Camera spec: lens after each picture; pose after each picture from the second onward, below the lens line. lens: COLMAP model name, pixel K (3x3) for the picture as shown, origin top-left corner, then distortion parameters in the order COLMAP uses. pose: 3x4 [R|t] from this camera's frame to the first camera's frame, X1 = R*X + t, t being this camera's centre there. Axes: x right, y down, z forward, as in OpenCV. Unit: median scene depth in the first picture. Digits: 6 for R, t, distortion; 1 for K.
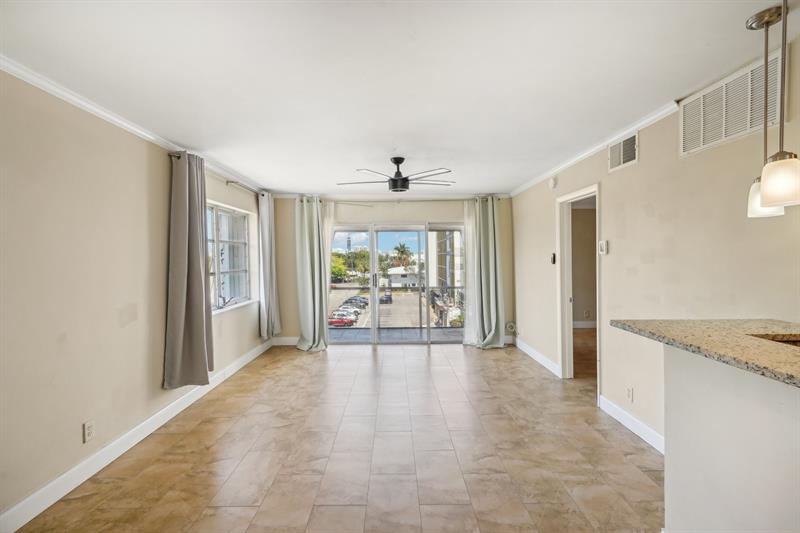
lens RADIAL K [[366.2, 0, 416.5], [0, 366.2, 269.2], [0, 0, 1]] dist [-0.012163, 0.003862]
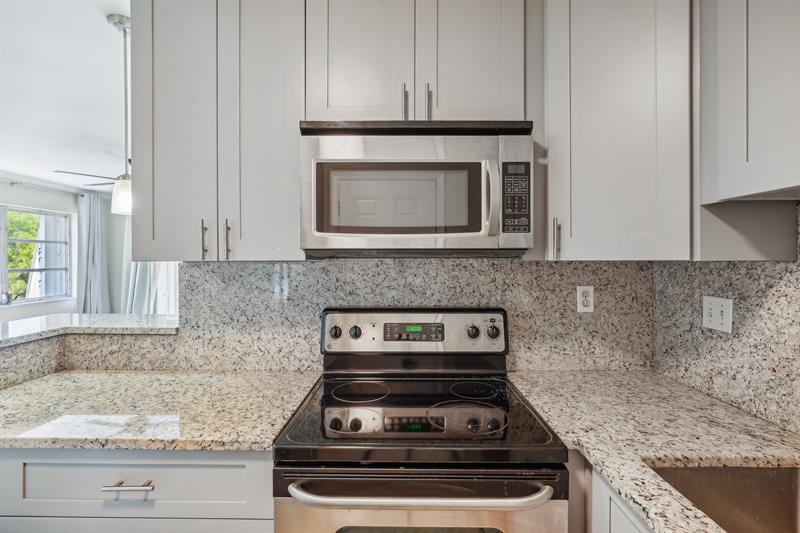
lens RADIAL K [[366.2, 0, 412.6], [0, 366.2, 268.8], [0, 0, 1]] dist [-0.012163, 0.003862]
pose [[0.998309, 0.005791, -0.057841, 0.594515], [-0.005717, 0.999983, 0.001452, 0.001766], [0.057849, -0.001118, 0.998325, 0.003058]]
